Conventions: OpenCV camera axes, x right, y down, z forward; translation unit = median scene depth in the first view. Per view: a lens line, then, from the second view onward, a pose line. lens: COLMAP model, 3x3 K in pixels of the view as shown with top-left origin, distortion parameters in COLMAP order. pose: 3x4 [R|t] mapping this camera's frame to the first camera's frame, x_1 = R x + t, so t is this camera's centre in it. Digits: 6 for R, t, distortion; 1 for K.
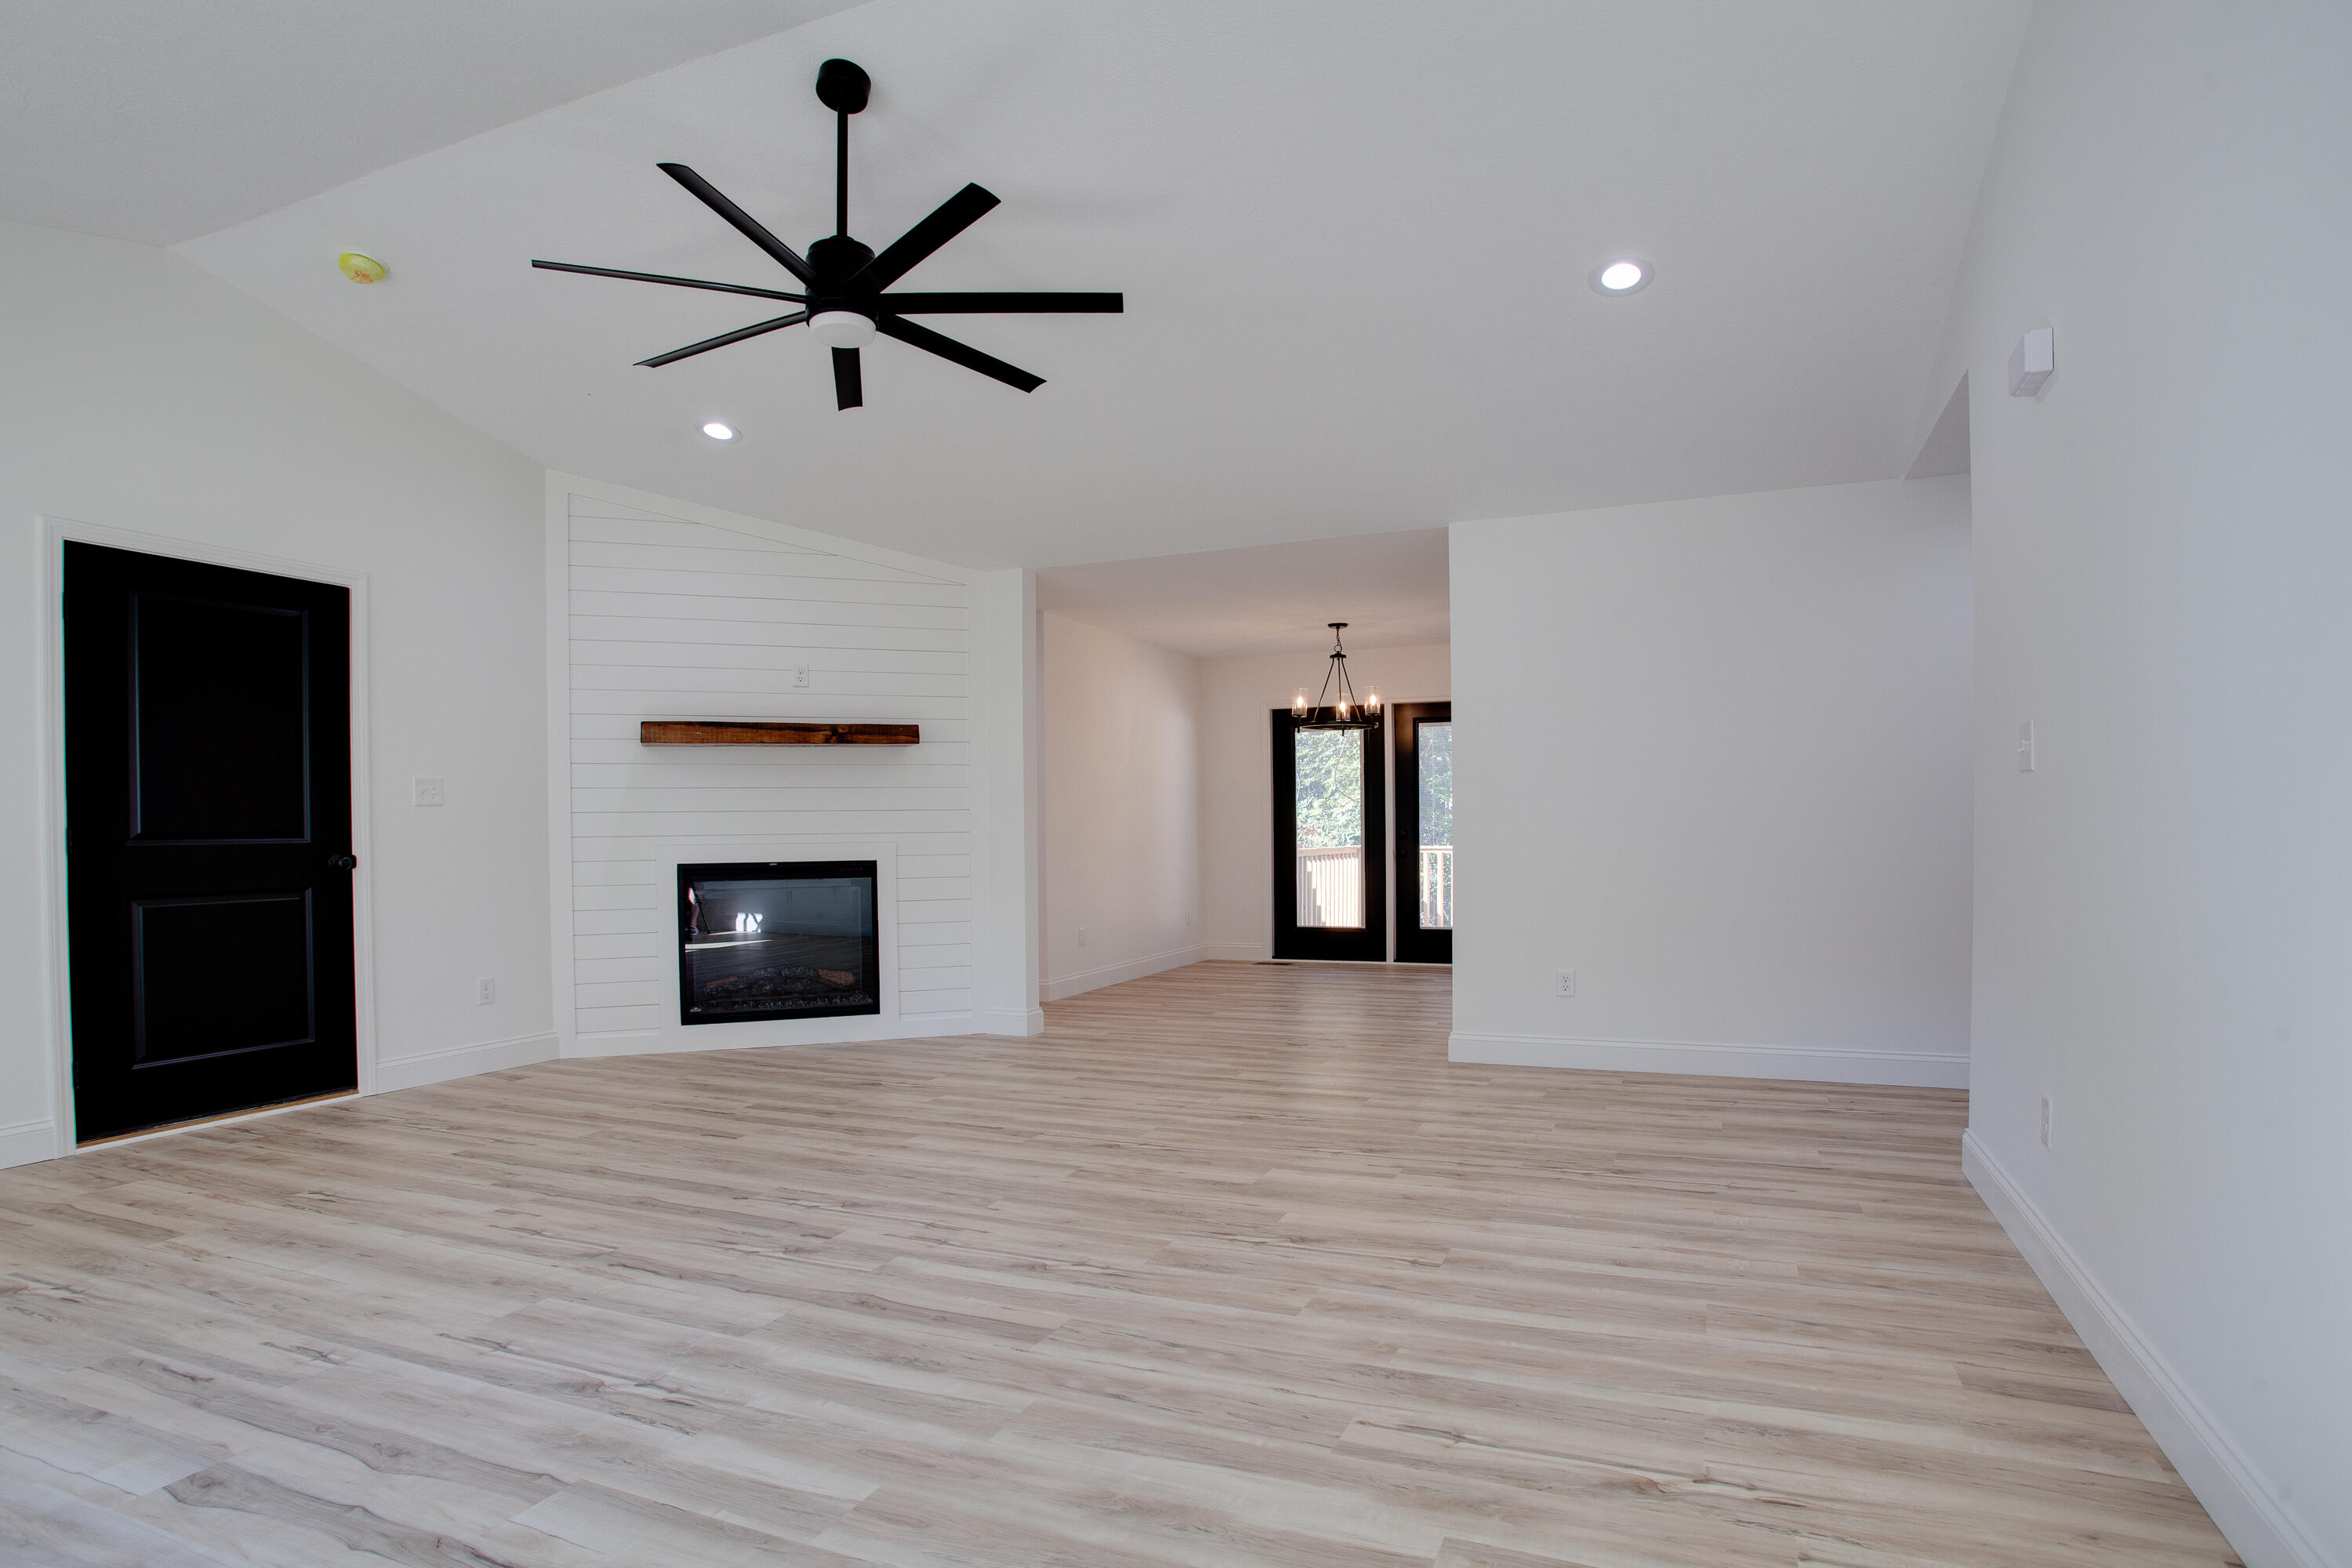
lens RADIAL K [[1098.3, 0, 1249.8], [0, 1098.3, 834.6], [0, 0, 1]] dist [-0.035465, 0.000260]
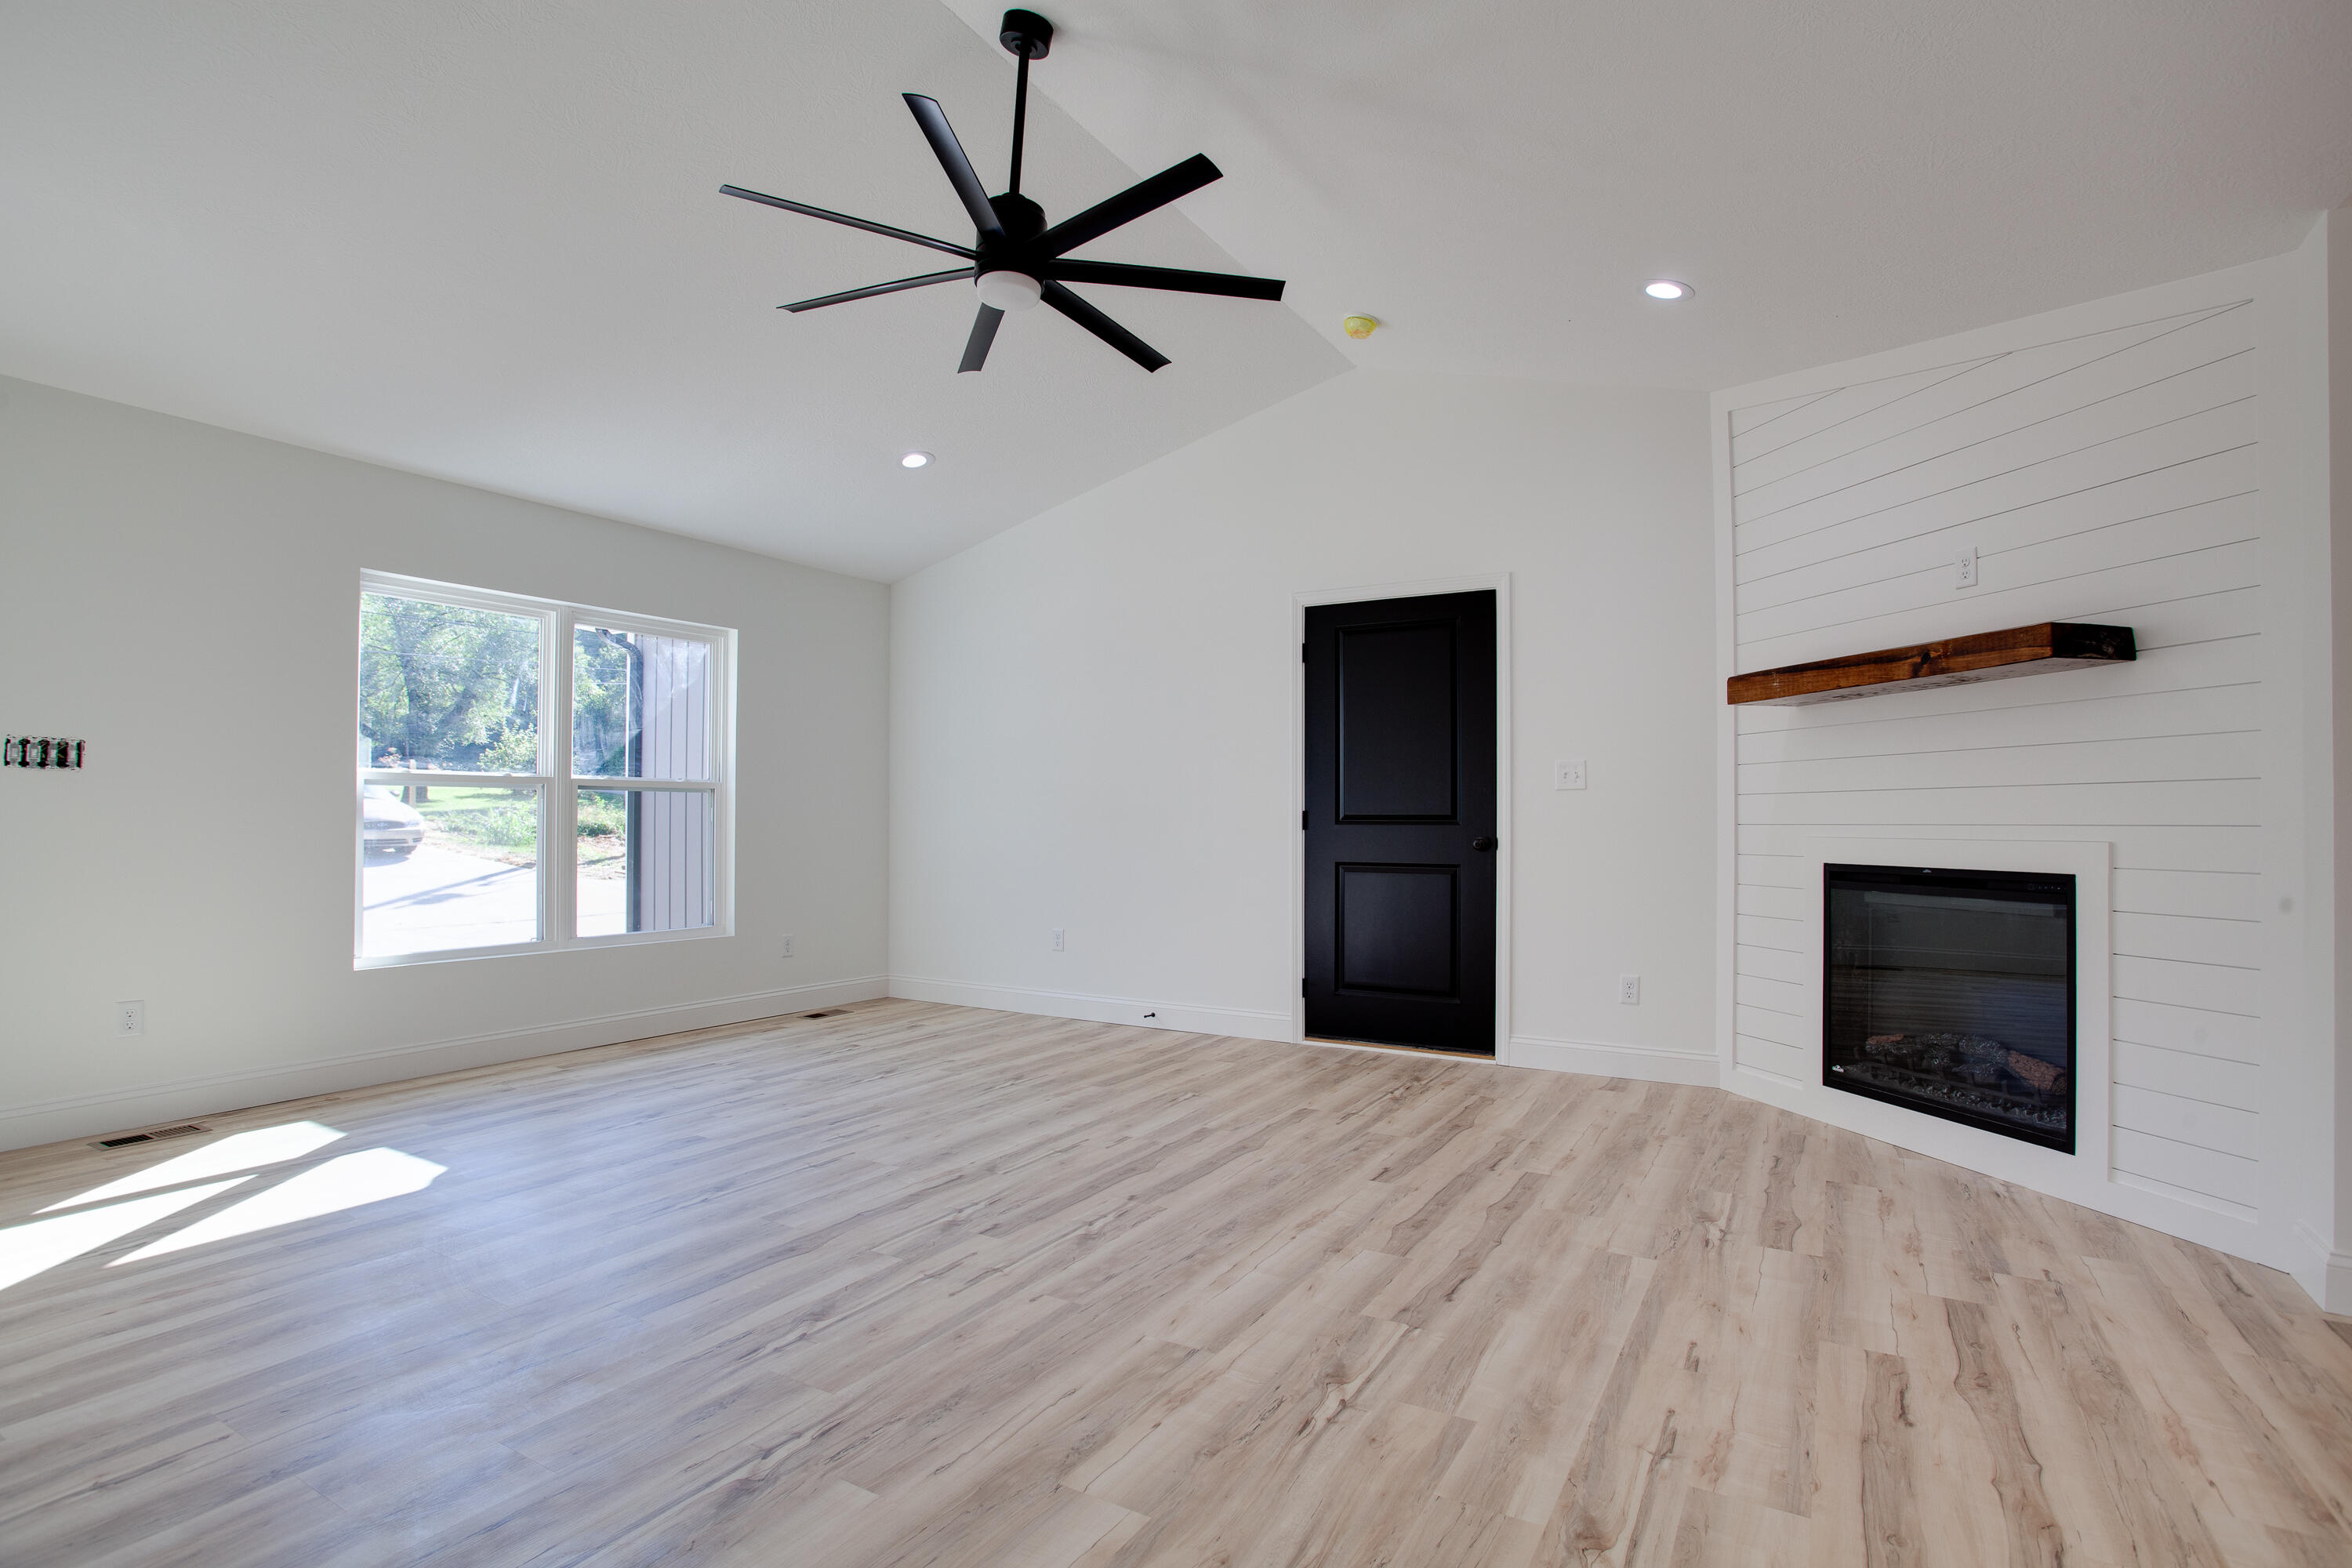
lens RADIAL K [[1243.5, 0, 1153.1], [0, 1243.5, 813.4], [0, 0, 1]] dist [-0.074486, 0.037988]
pose [[-0.163180, 0.004453, -0.986586, 0.620434], [-0.007868, 0.999952, 0.005814, -0.013719], [0.986565, 0.008711, -0.163137, 1.212777]]
